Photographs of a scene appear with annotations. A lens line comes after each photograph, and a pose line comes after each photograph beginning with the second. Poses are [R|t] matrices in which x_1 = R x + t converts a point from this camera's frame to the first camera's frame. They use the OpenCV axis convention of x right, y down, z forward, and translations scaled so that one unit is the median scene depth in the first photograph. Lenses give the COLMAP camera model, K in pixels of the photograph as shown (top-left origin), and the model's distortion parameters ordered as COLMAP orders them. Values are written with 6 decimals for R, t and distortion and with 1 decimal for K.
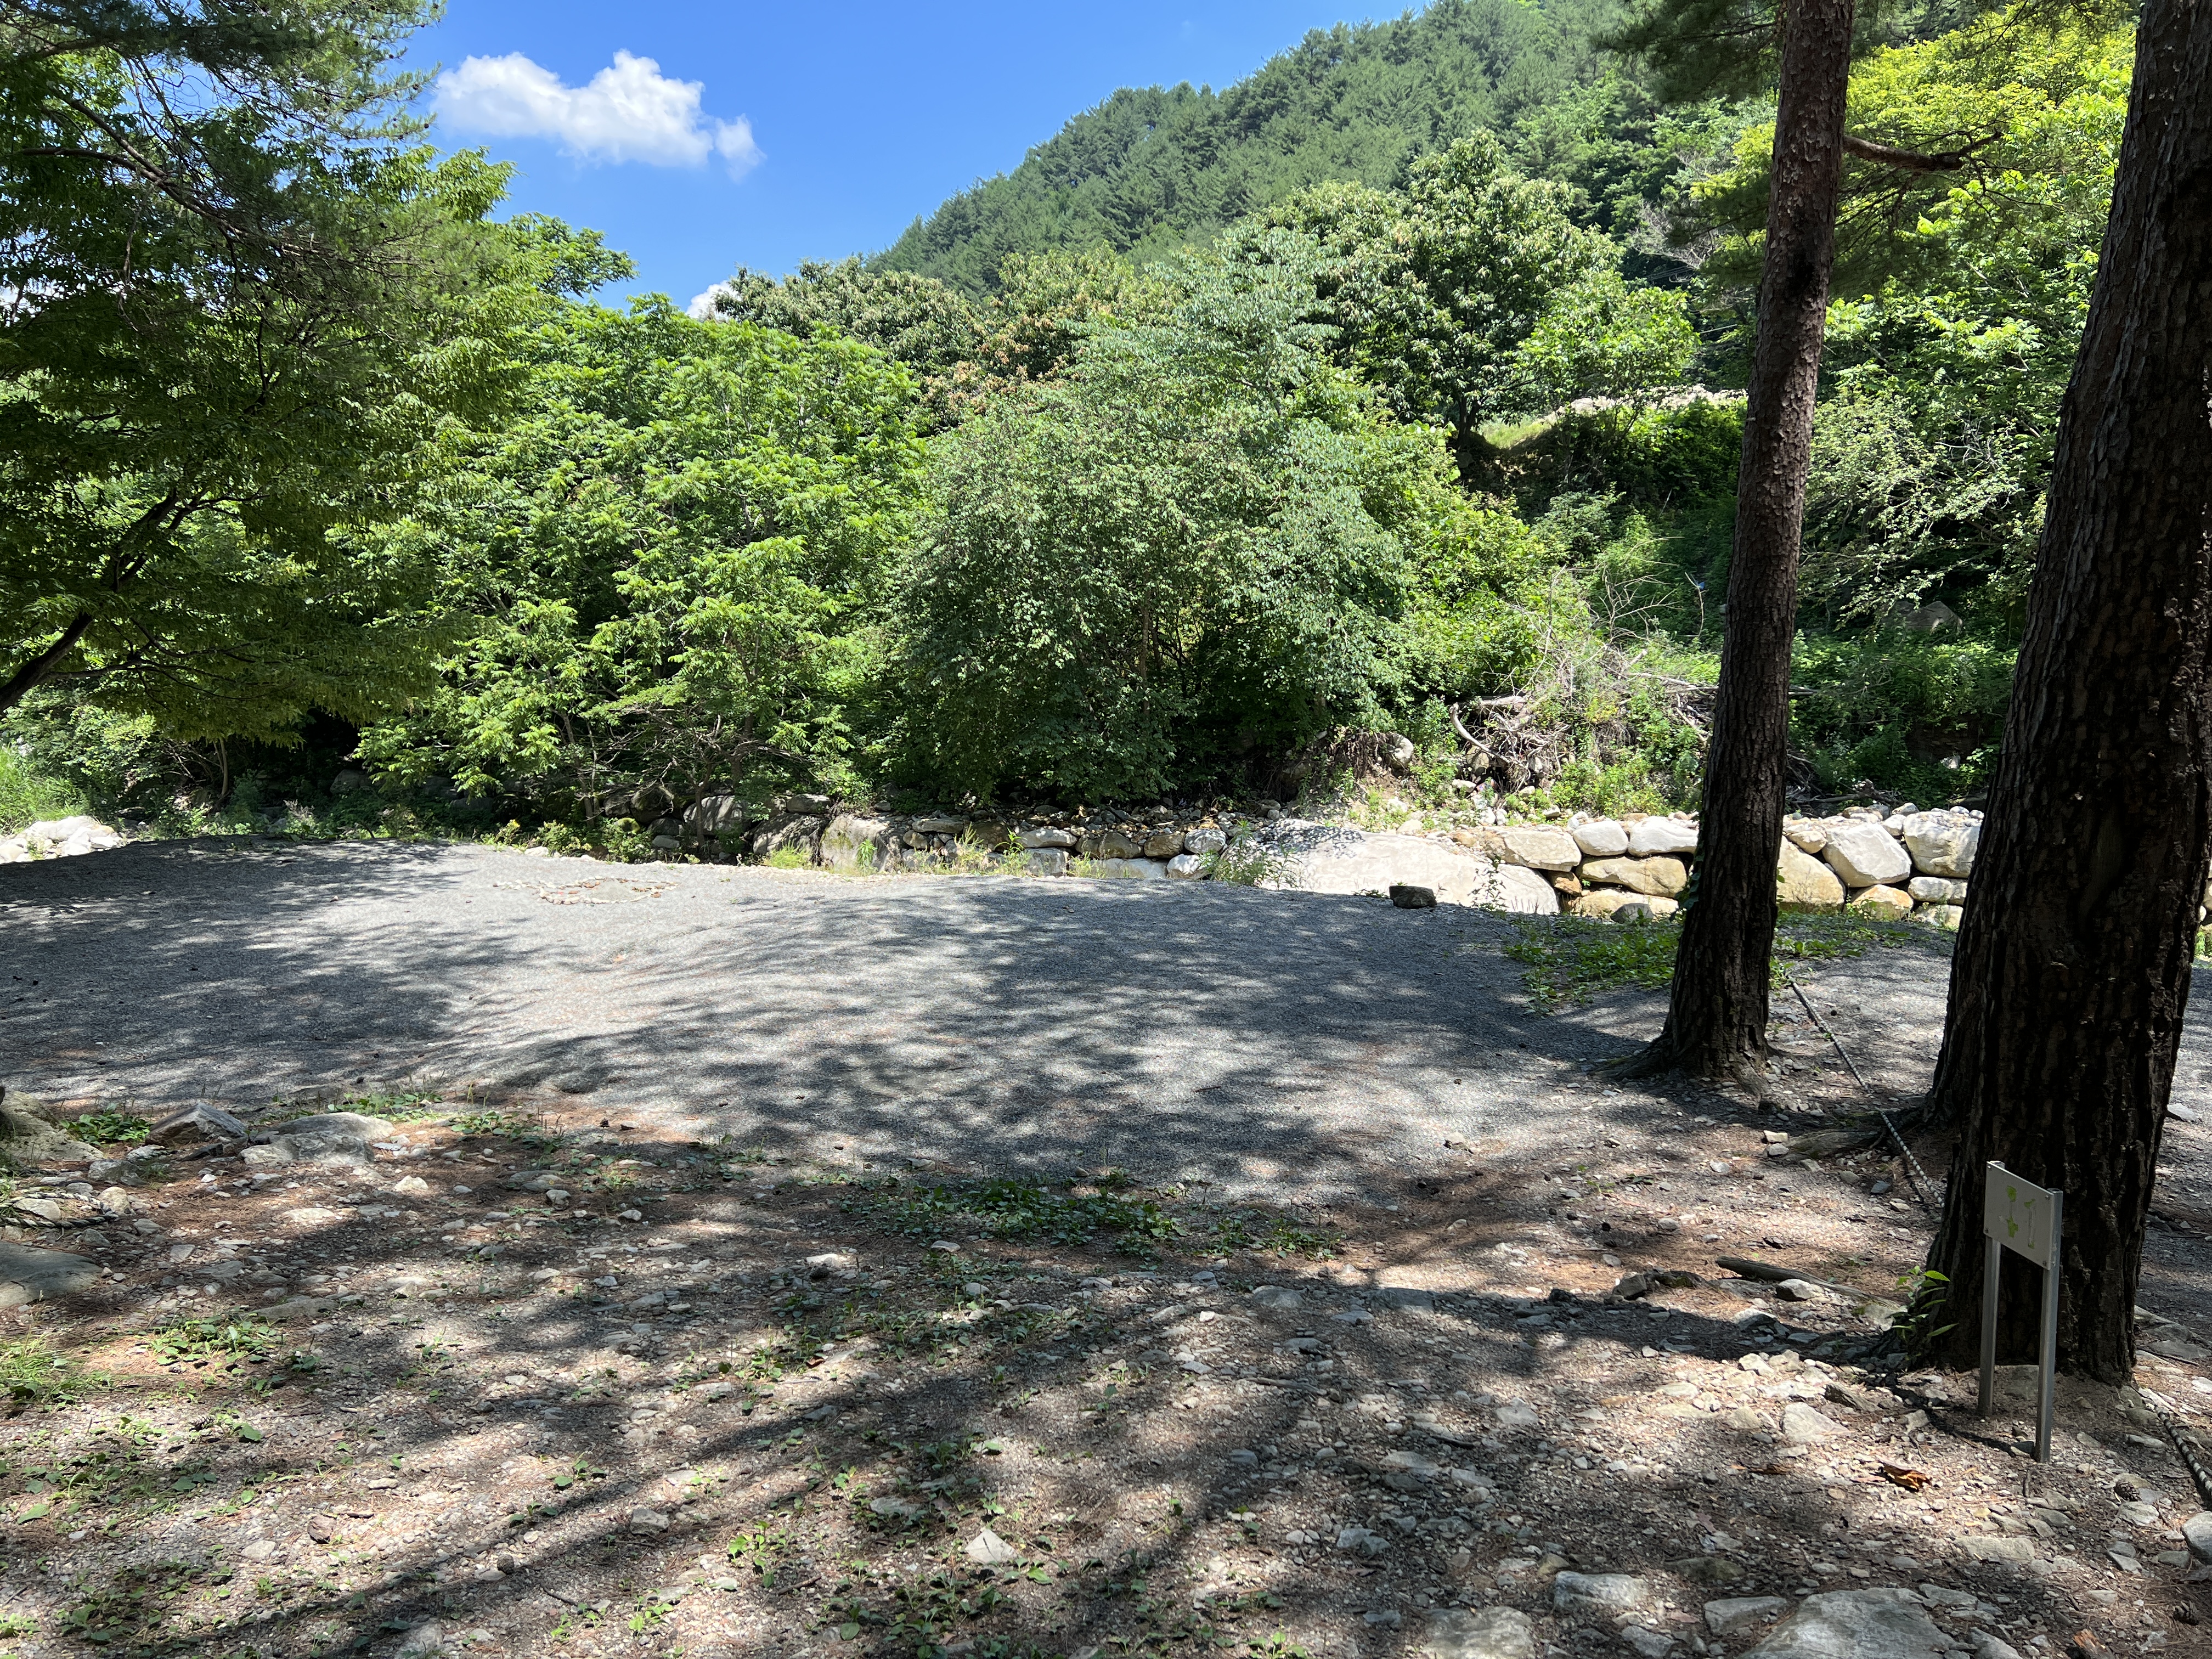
lens RADIAL K [[1666.6, 0, 1106.0], [0, 1666.6, 829.5], [0, 0, 1]] dist [0.052708, -0.046867]
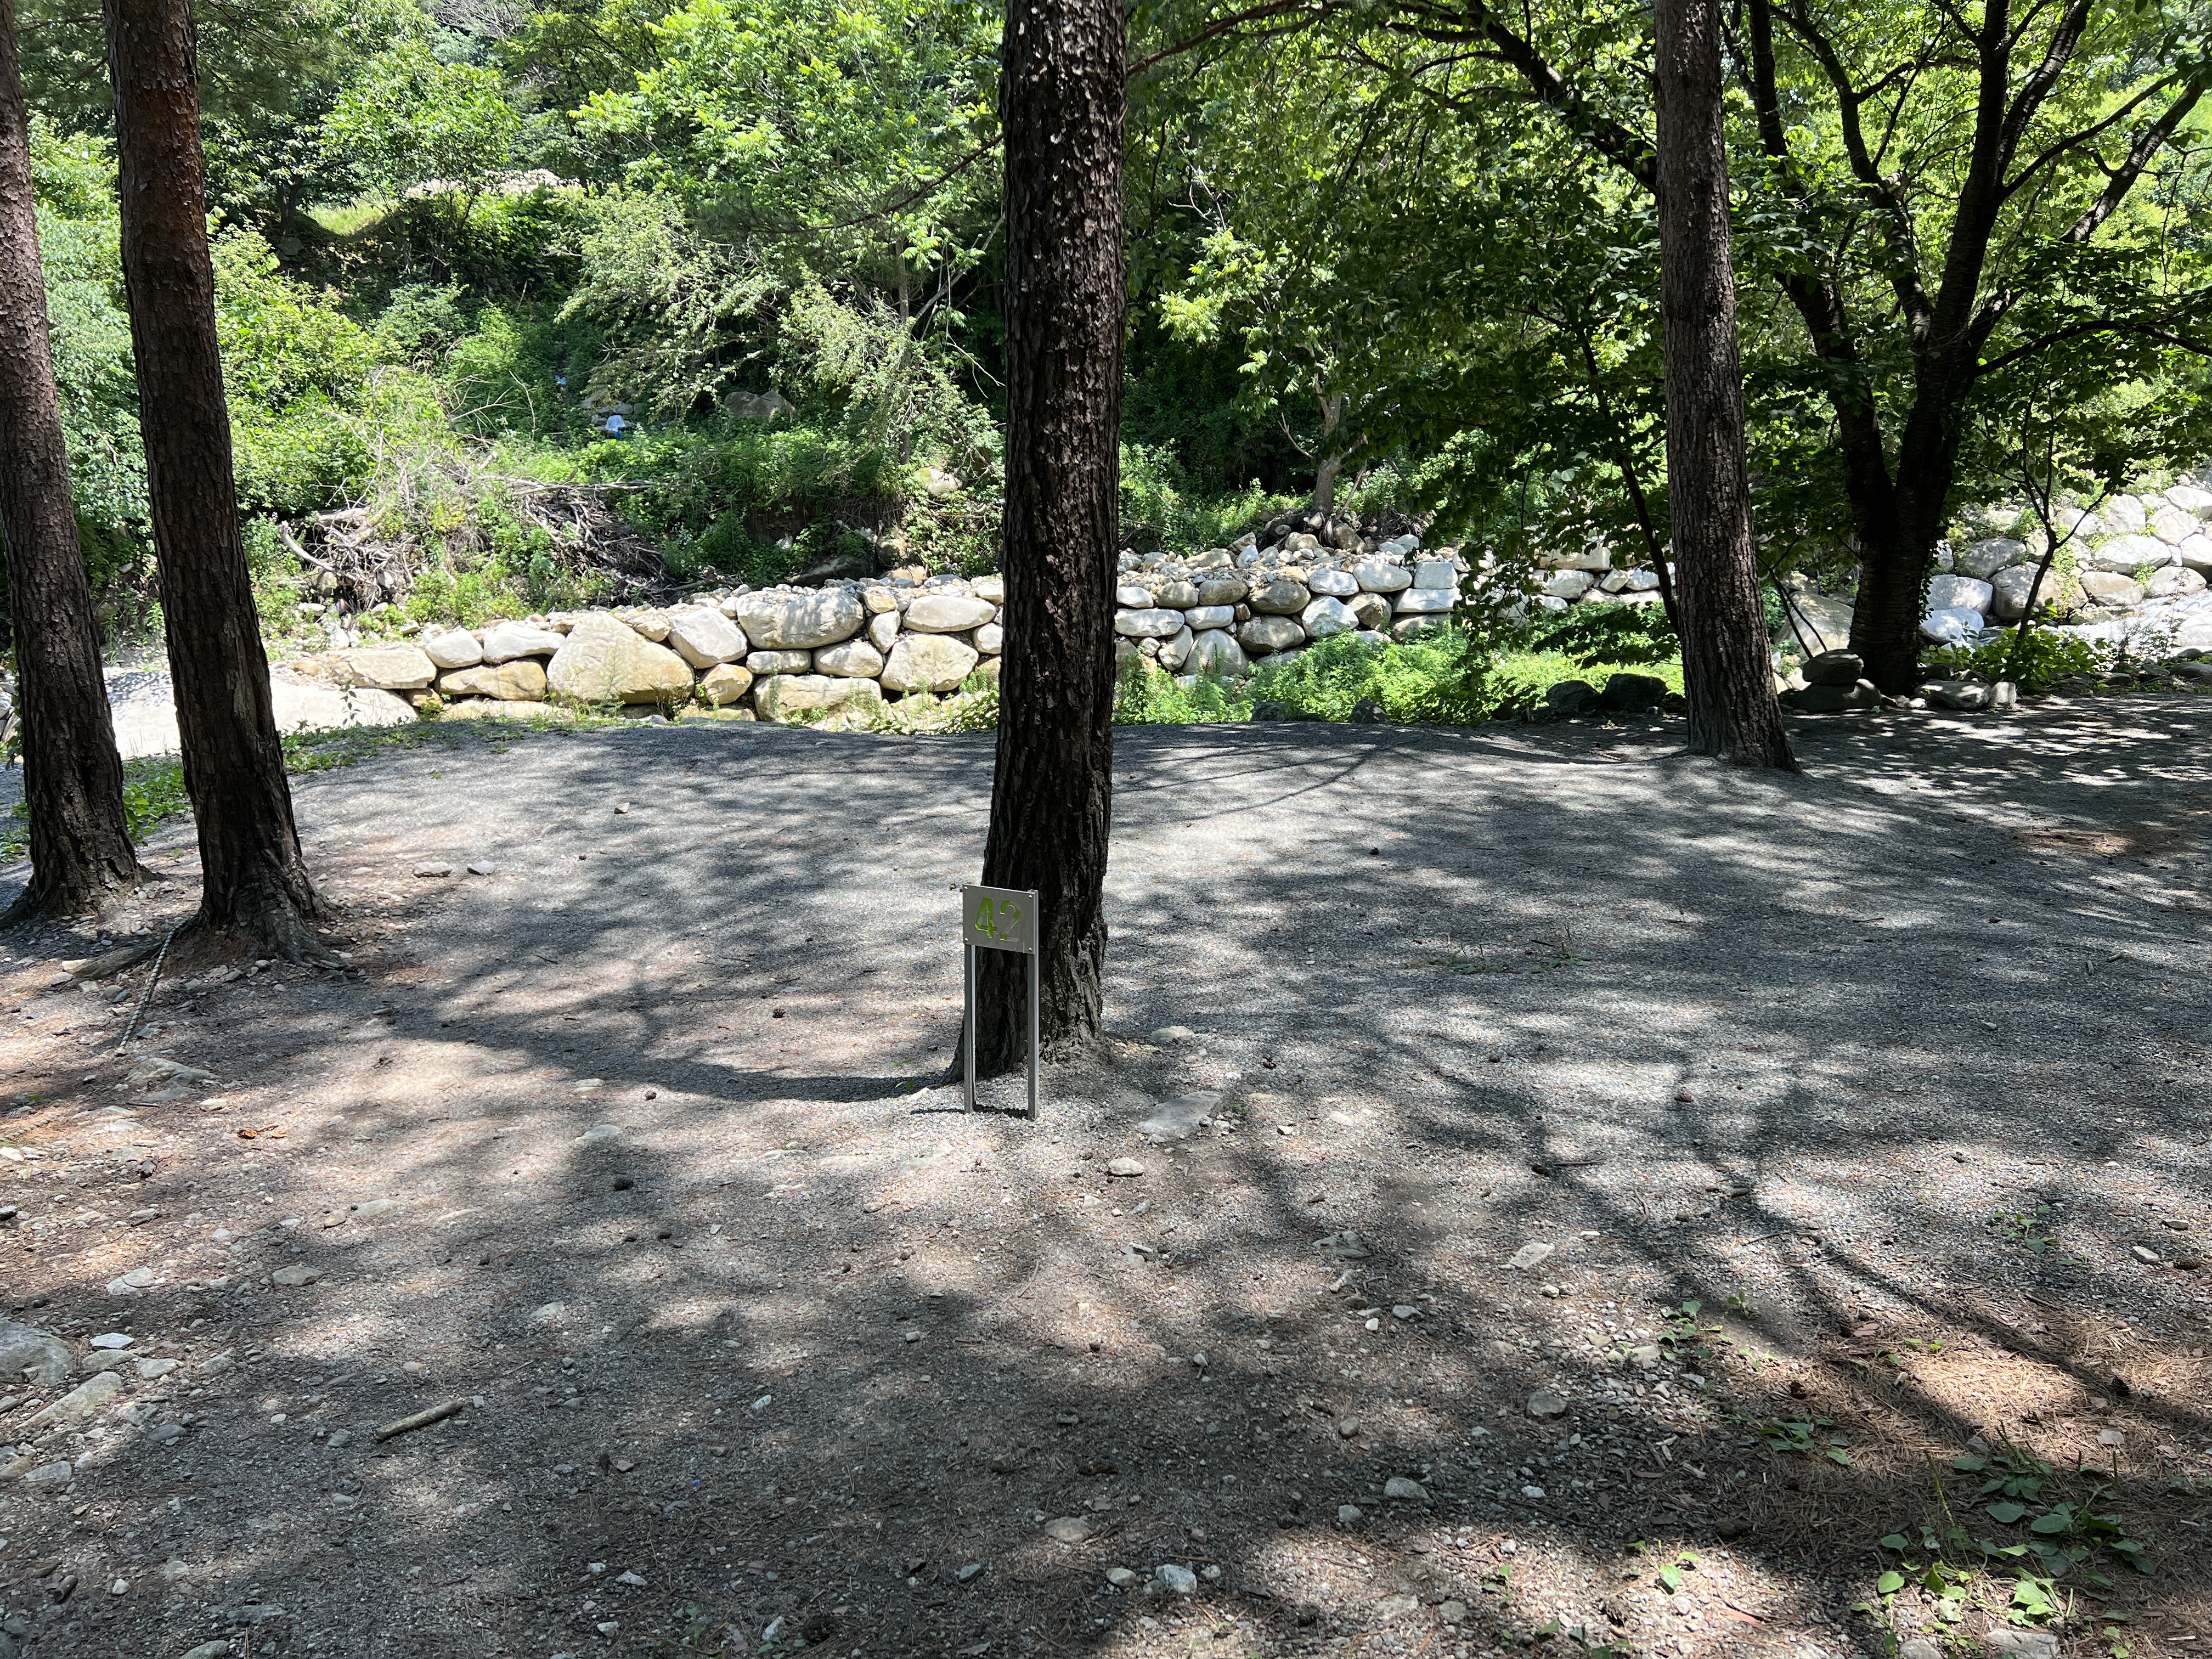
lens RADIAL K [[1671.4, 0, 1145.1], [0, 1671.4, 833.1], [0, 0, 1]] dist [0.013824, -0.009003]
pose [[0.839876, -0.173395, 0.514337, 0.103506], [0.108667, 0.982131, 0.153653, 0.003534], [-0.531789, -0.073158, 0.843711, -0.052098]]
